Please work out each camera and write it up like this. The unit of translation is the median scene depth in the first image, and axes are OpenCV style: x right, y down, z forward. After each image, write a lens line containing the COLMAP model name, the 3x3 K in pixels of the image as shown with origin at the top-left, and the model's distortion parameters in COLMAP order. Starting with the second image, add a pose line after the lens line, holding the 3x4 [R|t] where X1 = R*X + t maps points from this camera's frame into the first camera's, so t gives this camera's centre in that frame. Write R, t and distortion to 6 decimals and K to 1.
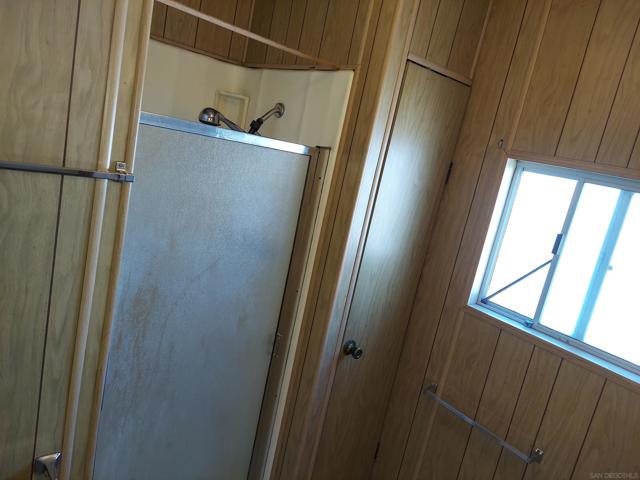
lens RADIAL K [[459.4, 0, 320.0], [0, 459.4, 240.0], [0, 0, 1]] dist [0.114619, -0.112850]
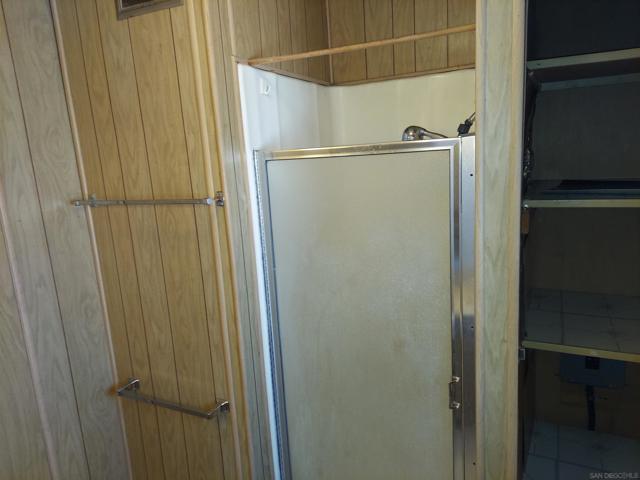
lens RADIAL K [[459.4, 0, 320.0], [0, 459.4, 240.0], [0, 0, 1]] dist [0.114619, -0.112850]
pose [[0.380508, -0.046681, -0.923599, 0.973837], [-0.052706, 0.996007, -0.072054, 0.062345], [0.923274, 0.076097, 0.376528, 0.781356]]
